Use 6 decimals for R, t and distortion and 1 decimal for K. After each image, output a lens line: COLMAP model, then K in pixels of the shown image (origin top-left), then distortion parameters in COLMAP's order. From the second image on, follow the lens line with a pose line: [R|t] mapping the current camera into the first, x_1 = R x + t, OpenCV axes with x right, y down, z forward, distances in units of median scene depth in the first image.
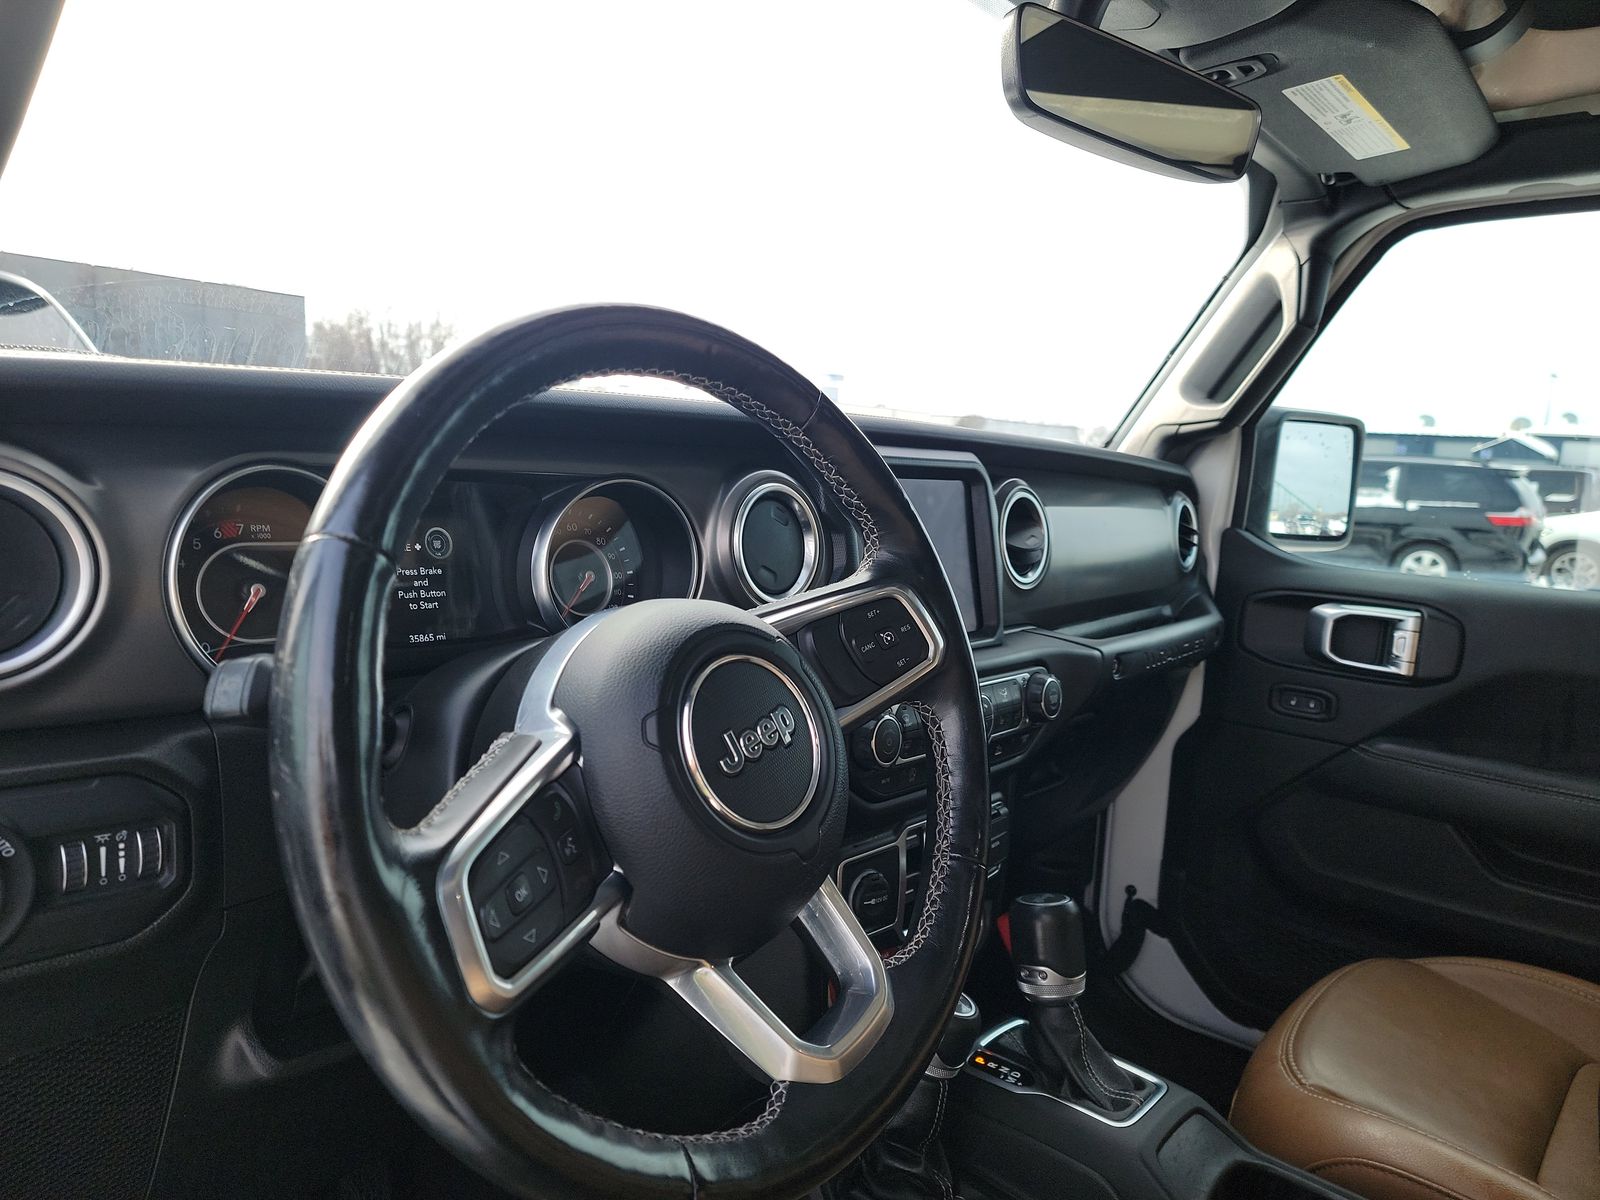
lens RADIAL K [[1120.3, 0, 785.3], [0, 1120.3, 590.7], [0, 0, 1]] dist [0.083433, -0.055736]
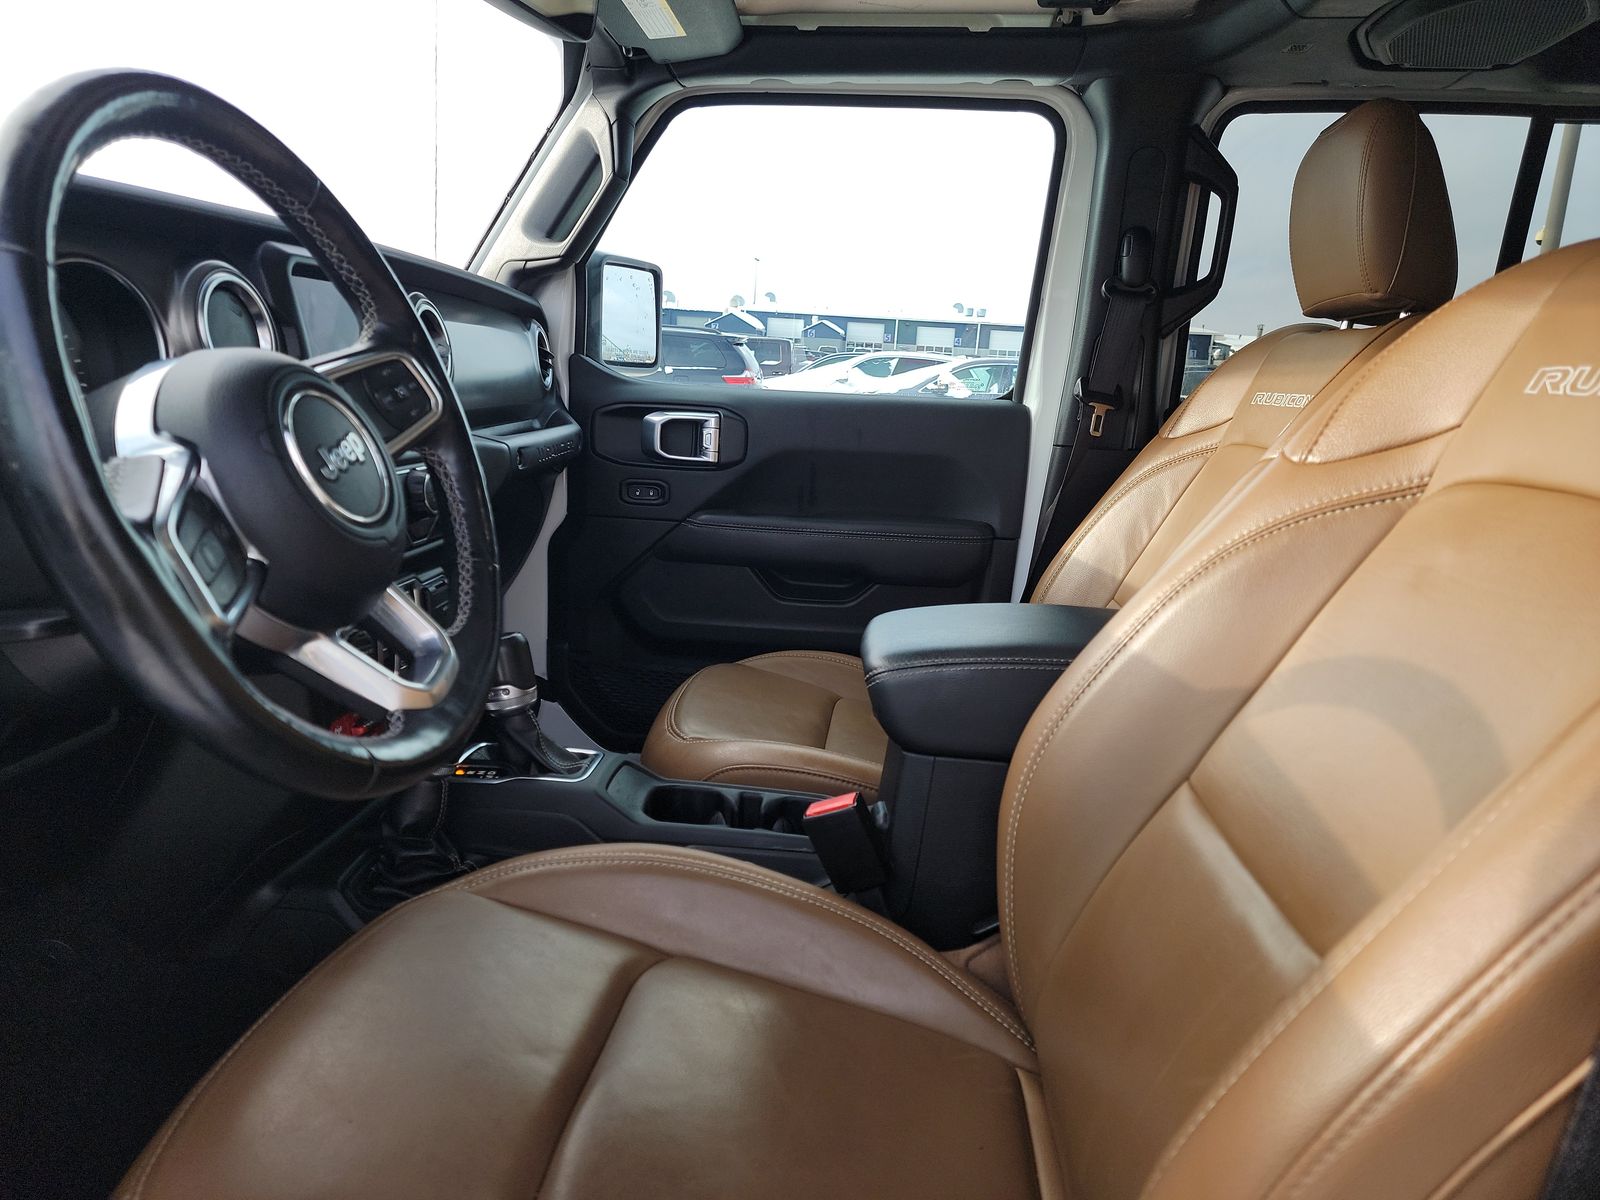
lens RADIAL K [[1120.3, 0, 792.3], [0, 1120.3, 596.2], [0, 0, 1]] dist [0.083433, -0.055736]
pose [[0.818330, -0.133830, 0.558950, -0.135052], [0.068319, 0.988268, 0.136600, 0.058704], [-0.570674, -0.073597, 0.817872, -0.133154]]
